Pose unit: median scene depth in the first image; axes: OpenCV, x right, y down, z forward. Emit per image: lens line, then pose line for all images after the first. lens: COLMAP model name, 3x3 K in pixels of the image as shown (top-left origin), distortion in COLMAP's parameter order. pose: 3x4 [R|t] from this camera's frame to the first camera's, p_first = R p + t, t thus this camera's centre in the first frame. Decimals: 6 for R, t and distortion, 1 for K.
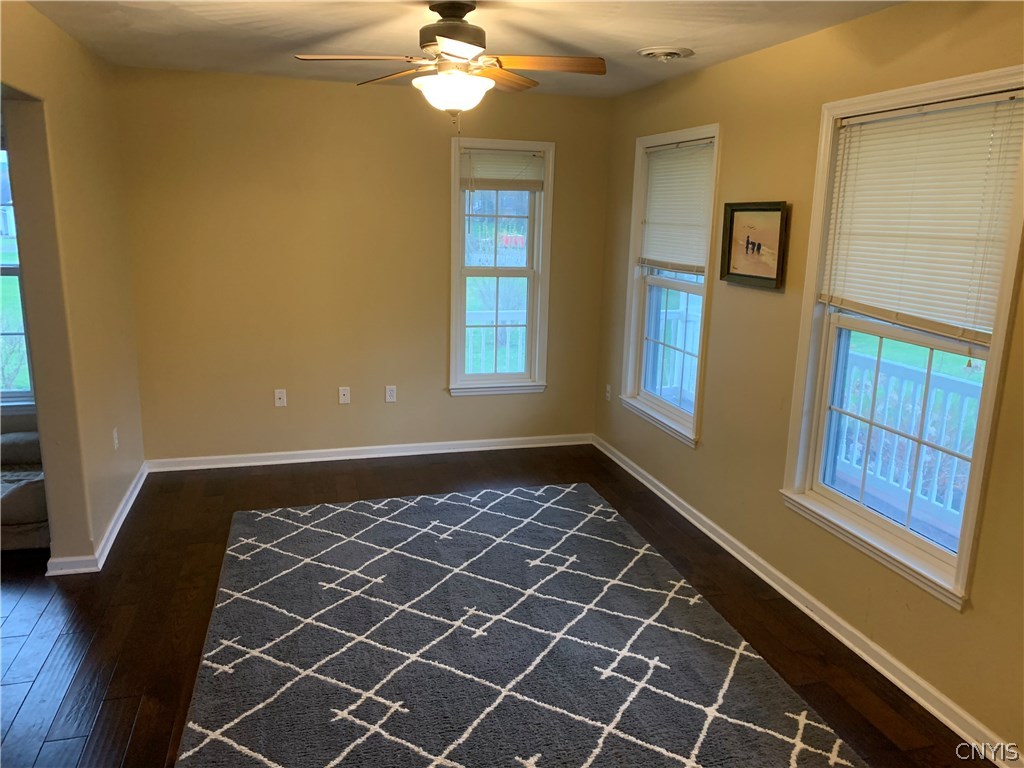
lens RADIAL K [[762.9, 0, 512.0], [0, 762.9, 384.0], [0, 0, 1]] dist [0.052138, -0.069202]
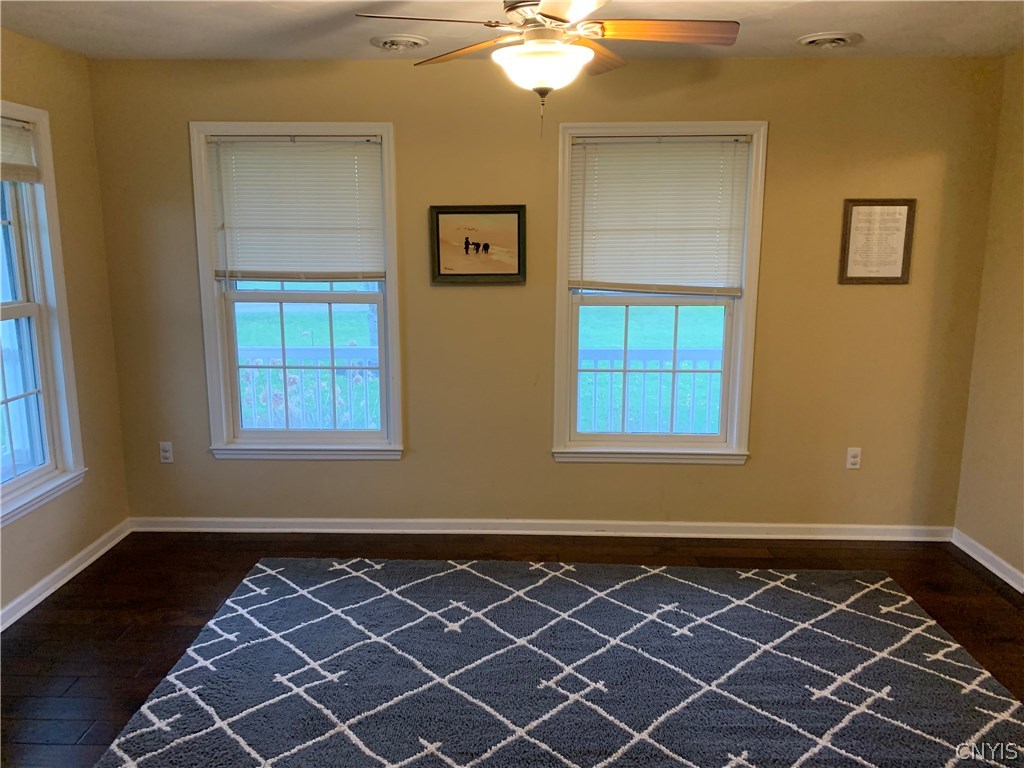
lens RADIAL K [[781.7, 0, 512.0], [0, 781.7, 384.0], [0, 0, 1]] dist [0.060197, -0.080233]
pose [[0.314360, -0.225401, 0.922156, -0.697272], [0.218353, 0.962525, 0.160832, -0.155296], [-0.923850, 0.150797, 0.351796, 0.583166]]
